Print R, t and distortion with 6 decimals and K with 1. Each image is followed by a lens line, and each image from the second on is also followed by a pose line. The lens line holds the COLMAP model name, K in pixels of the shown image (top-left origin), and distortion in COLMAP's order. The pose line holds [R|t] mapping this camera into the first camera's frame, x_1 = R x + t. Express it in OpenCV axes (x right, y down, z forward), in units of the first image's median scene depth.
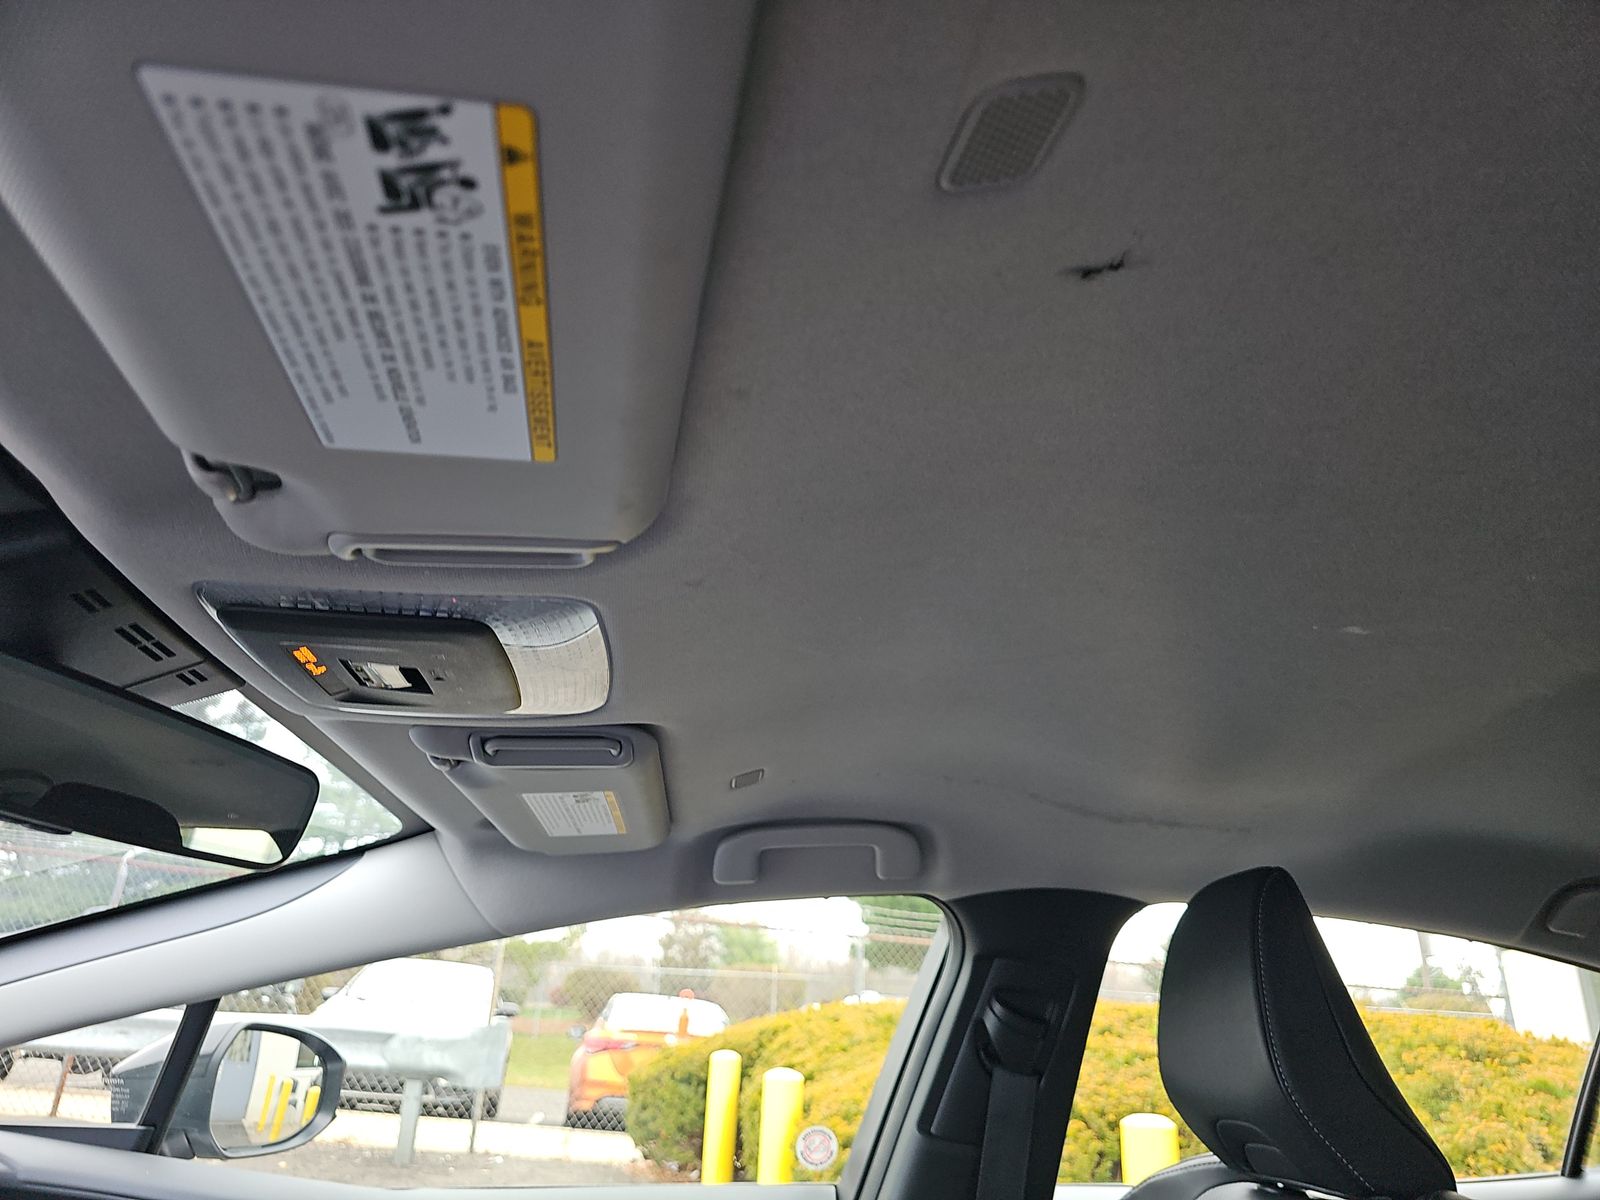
lens RADIAL K [[1047.3, 0, 800.0], [0, 1047.3, 600.0], [0, 0, 1]] dist [0.050249, -0.049131]
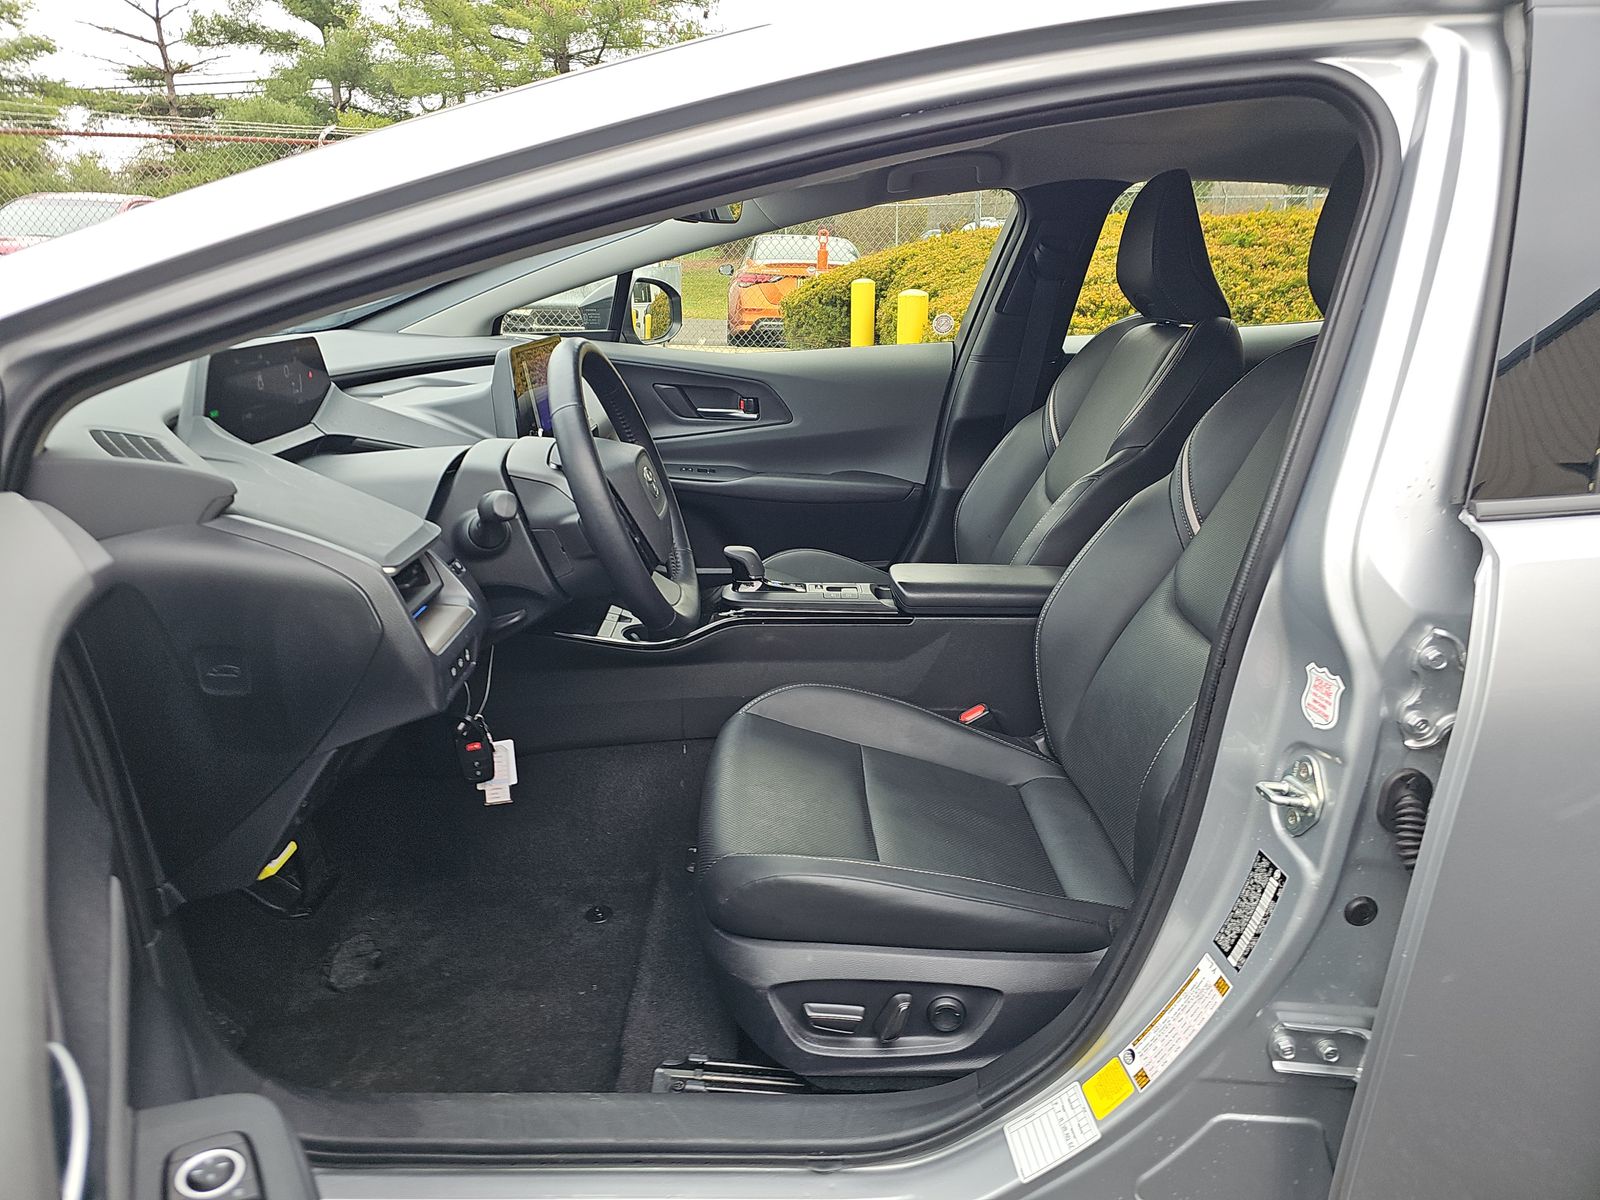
lens RADIAL K [[1047.3, 0, 800.0], [0, 1047.3, 600.0], [0, 0, 1]] dist [0.050249, -0.049131]
pose [[0.992395, -0.021204, -0.121256, -0.004110], [0.094447, 0.762900, 0.639580, -0.065886], [0.078945, -0.646168, 0.759101, -0.151726]]
